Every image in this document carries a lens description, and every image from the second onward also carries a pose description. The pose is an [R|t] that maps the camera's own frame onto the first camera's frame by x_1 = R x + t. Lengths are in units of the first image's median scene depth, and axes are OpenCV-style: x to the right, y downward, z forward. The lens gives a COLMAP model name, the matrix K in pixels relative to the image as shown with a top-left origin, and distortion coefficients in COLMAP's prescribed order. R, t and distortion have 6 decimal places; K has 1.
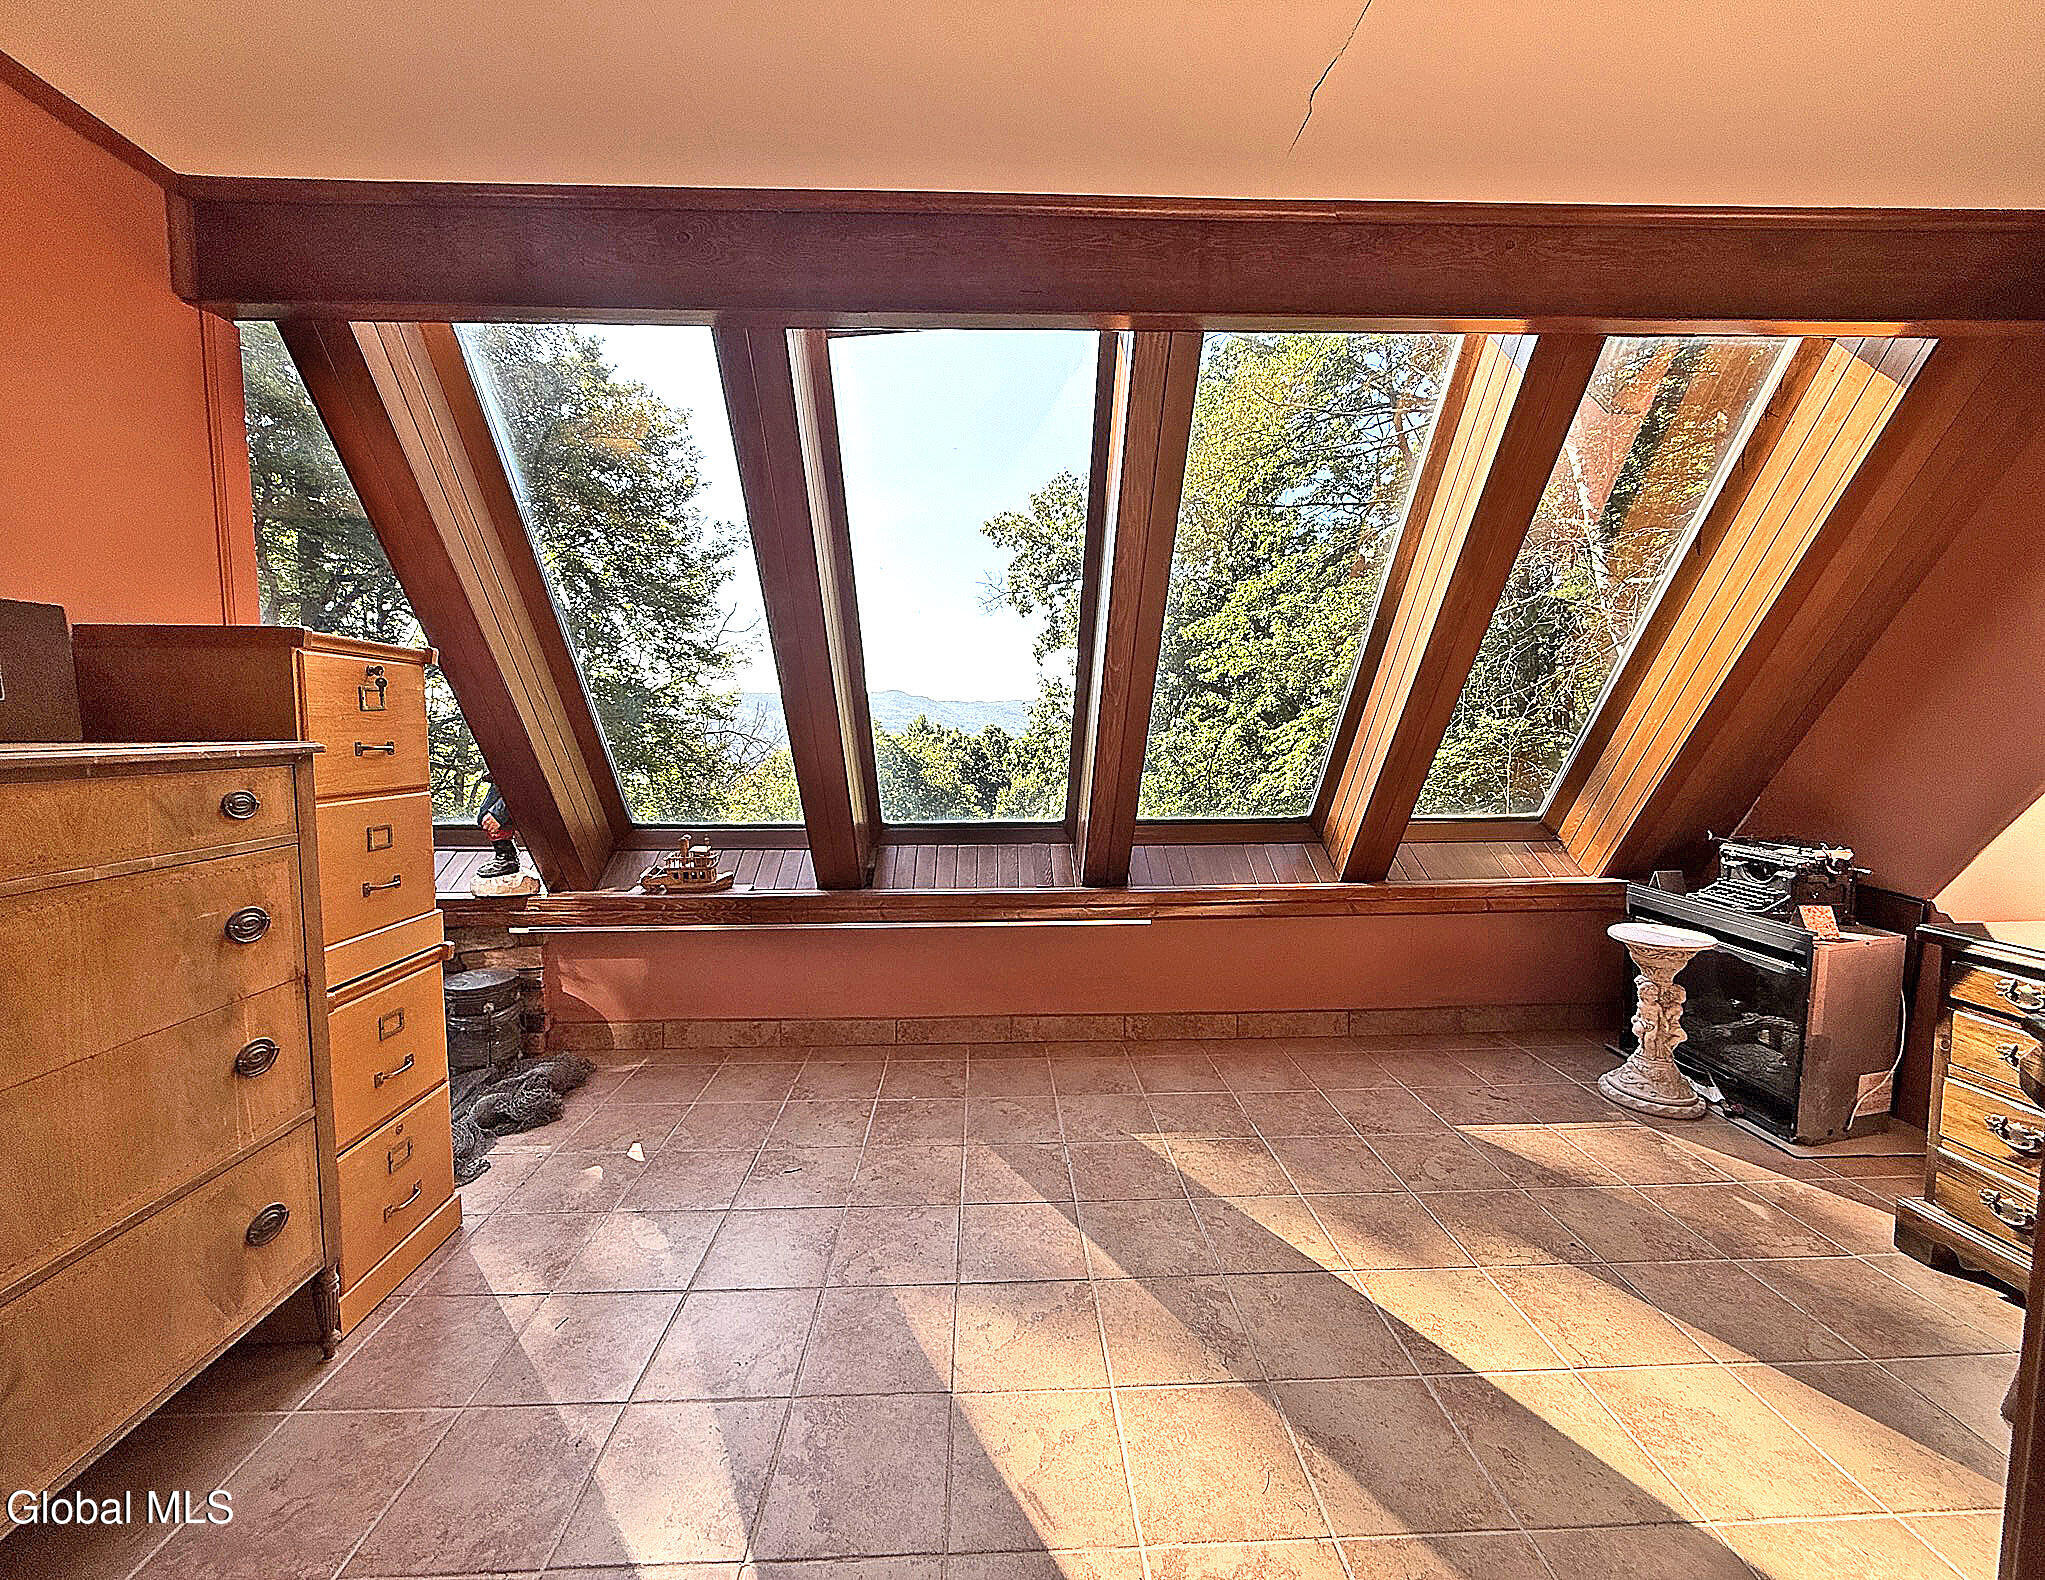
lens RADIAL K [[818.1, 0, 1013.1], [0, 818.1, 783.1], [0, 0, 1]] dist [0.001612, 0.000504]
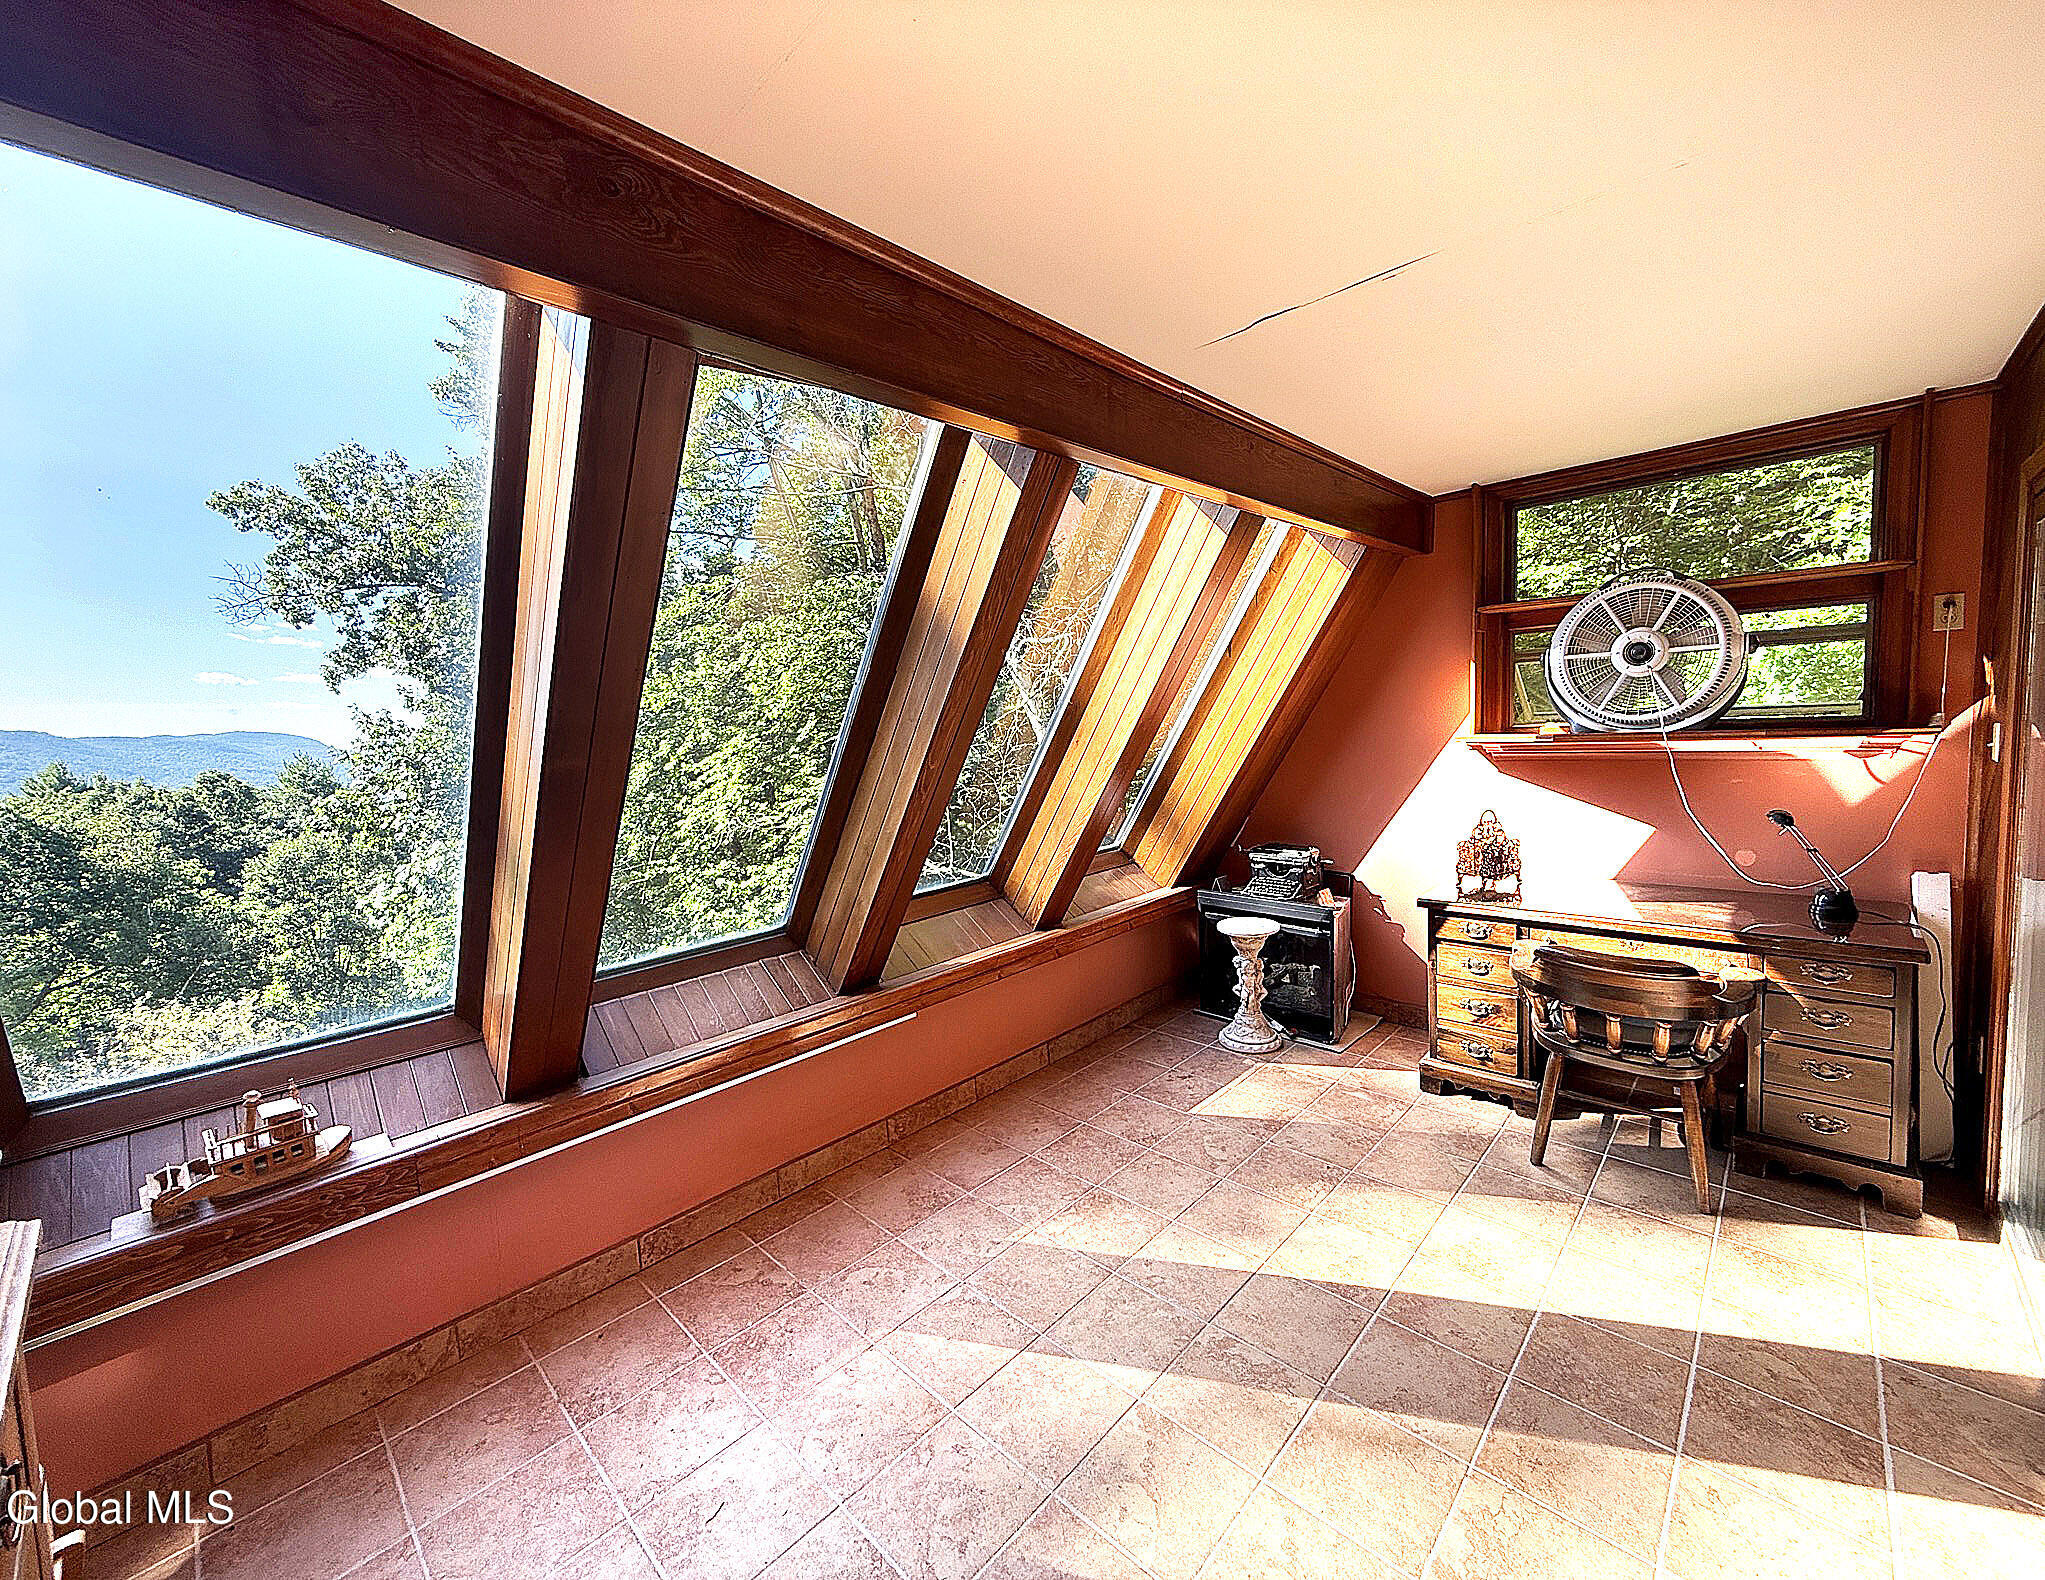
lens RADIAL K [[816.0, 0, 1022.5], [0, 816.0, 790.0], [0, 0, 1]] dist [-0.000664, 0.000279]
pose [[0.719039, -0.090083, 0.689107, -0.383364], [0.100062, 0.994651, 0.025617, -0.107213], [-0.687729, 0.050534, 0.724207, 0.204989]]
